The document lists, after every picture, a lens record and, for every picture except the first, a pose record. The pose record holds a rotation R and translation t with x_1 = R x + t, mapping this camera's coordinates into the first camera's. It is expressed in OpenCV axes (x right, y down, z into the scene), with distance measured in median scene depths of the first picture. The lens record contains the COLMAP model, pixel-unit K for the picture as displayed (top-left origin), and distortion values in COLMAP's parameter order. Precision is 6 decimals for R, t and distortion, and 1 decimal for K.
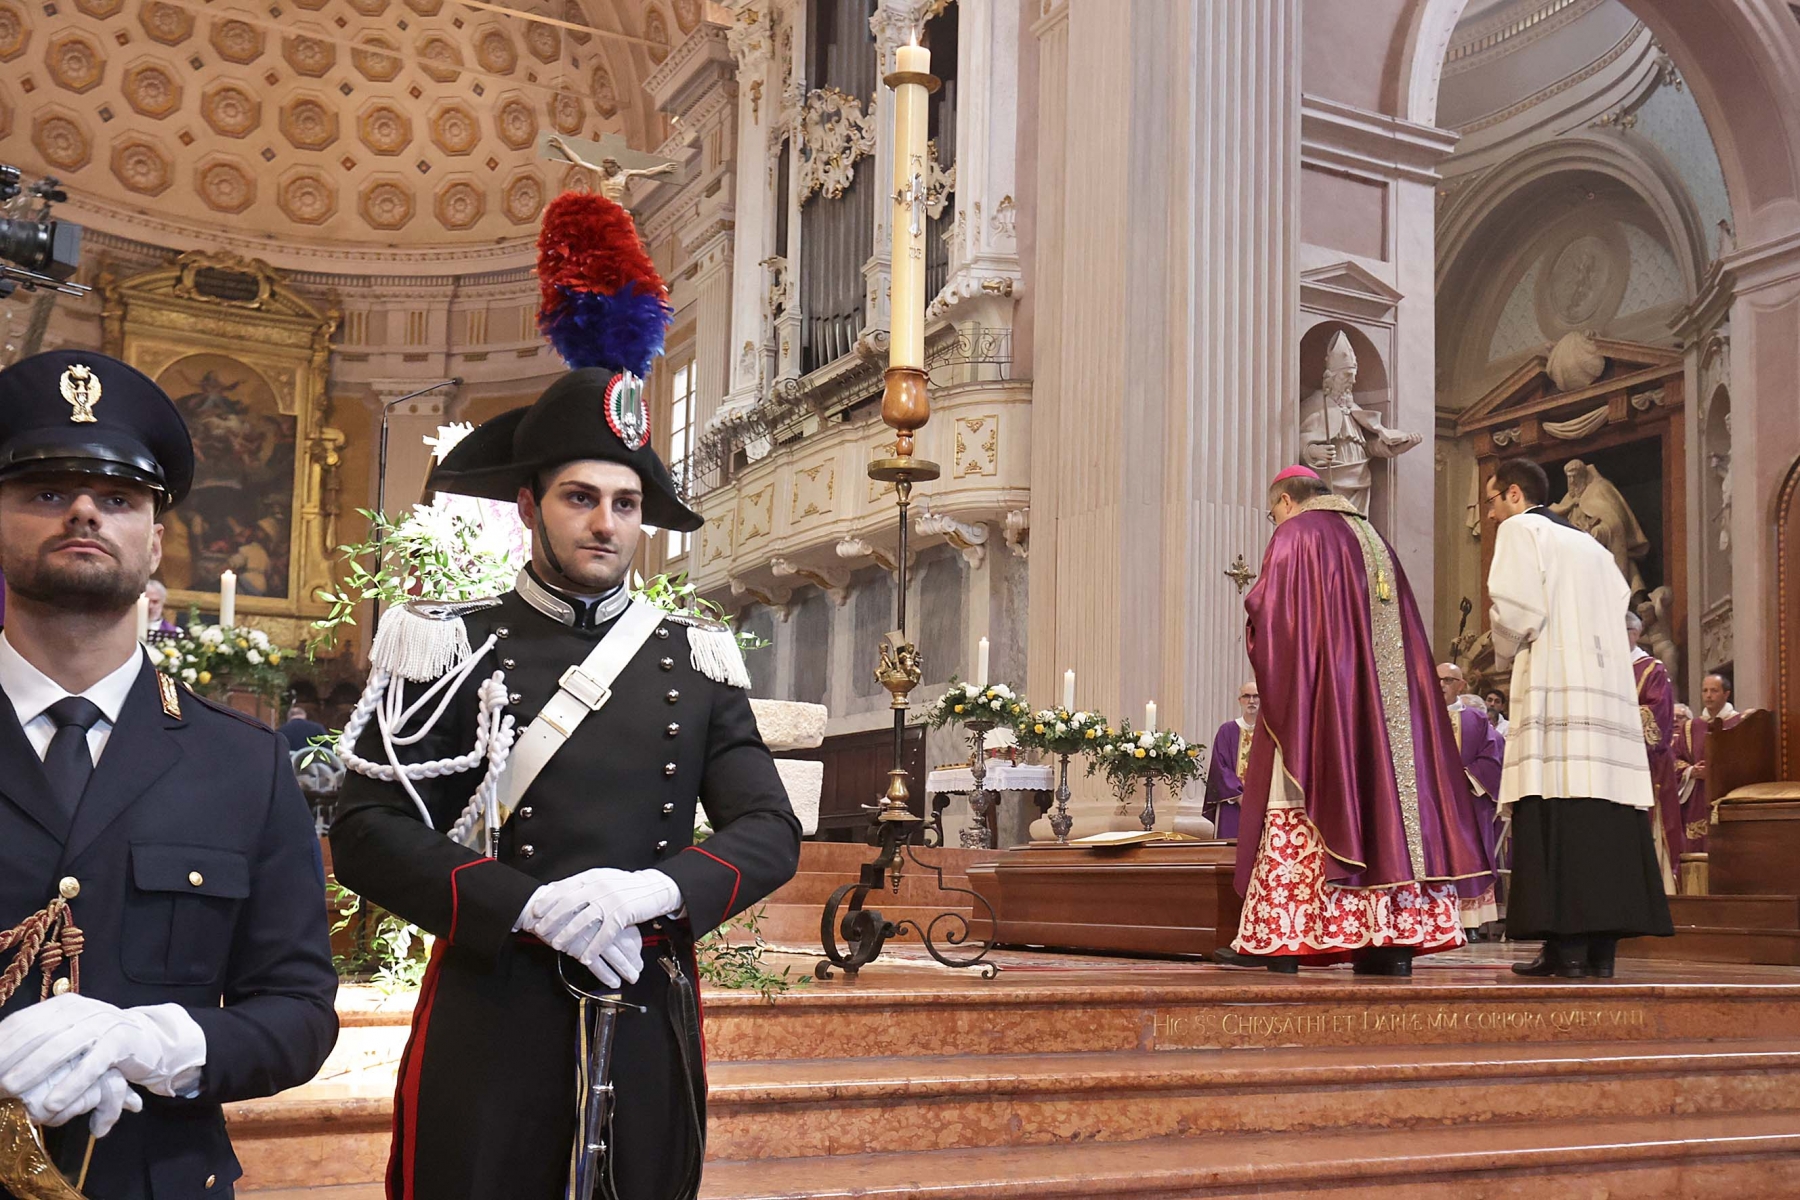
lens RADIAL K [[2026.6, 0, 1077.8], [0, 2026.6, 721.4], [0, 0, 1]] dist [0.011630, 0.079047]
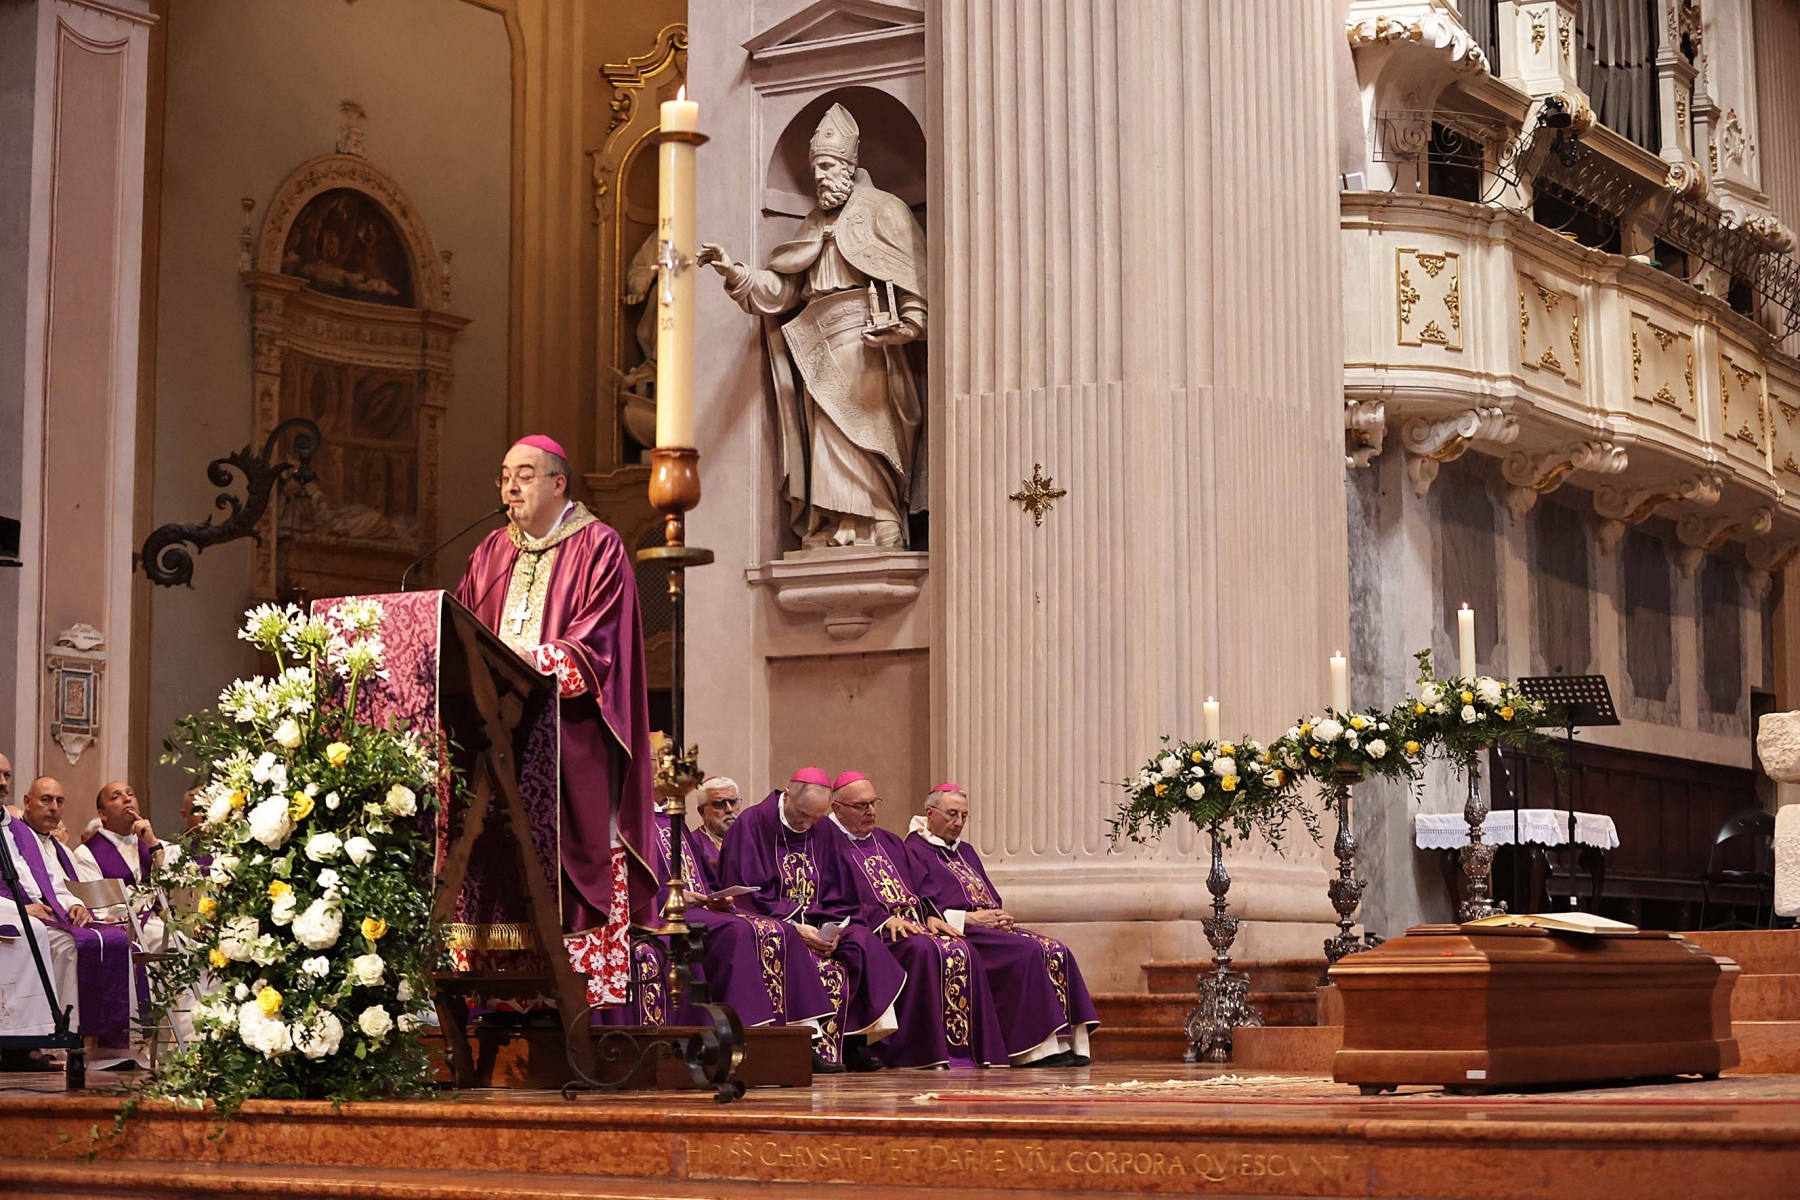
lens RADIAL K [[3666.8, 0, 905.2], [0, 3666.8, 720.2], [0, 0, 1]] dist [-0.315626, 0.107455]
pose [[0.496853, -0.084743, -0.863687, 0.576249], [0.085291, 0.995171, -0.048579, 0.016812], [0.863634, -0.049528, 0.501681, 0.101549]]
